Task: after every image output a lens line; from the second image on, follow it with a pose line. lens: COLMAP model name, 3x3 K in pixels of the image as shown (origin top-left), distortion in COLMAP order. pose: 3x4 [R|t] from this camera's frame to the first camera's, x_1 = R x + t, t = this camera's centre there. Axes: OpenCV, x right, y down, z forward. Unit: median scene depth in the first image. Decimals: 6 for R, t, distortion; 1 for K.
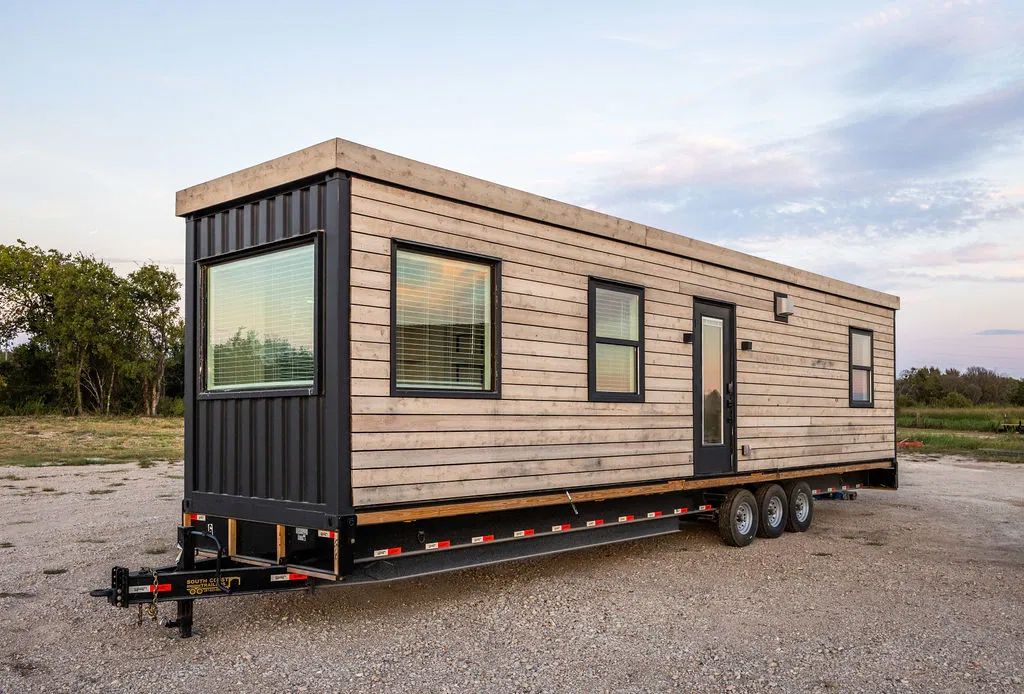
lens RADIAL K [[901.8, 0, 512.9], [0, 901.8, 340.3], [0, 0, 1]] dist [-0.019286, -0.005972]
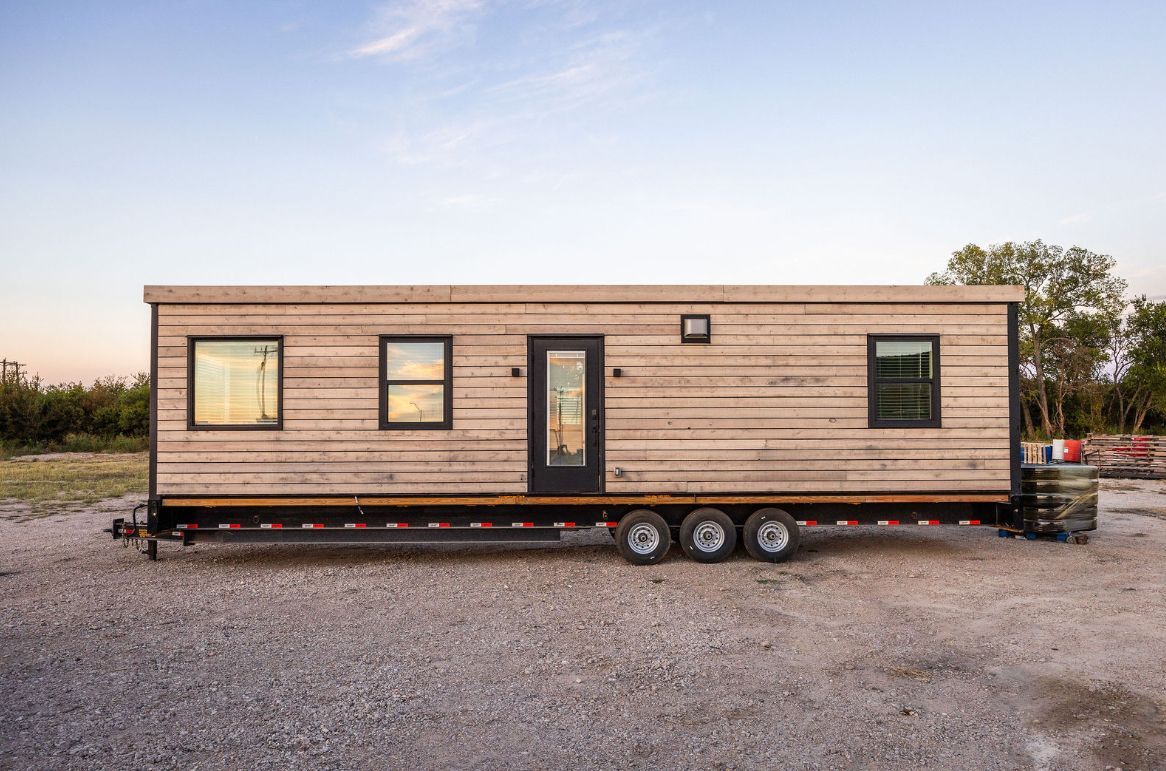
lens RADIAL K [[418.6, 0, 553.9], [0, 418.6, 411.3], [0, 0, 1]] dist [-0.002660, -0.000239]
pose [[0.677811, -0.058769, -0.732884, 0.697215], [0.067967, 0.997540, -0.017132, 0.067657], [0.732088, -0.038200, 0.680138, 0.761389]]
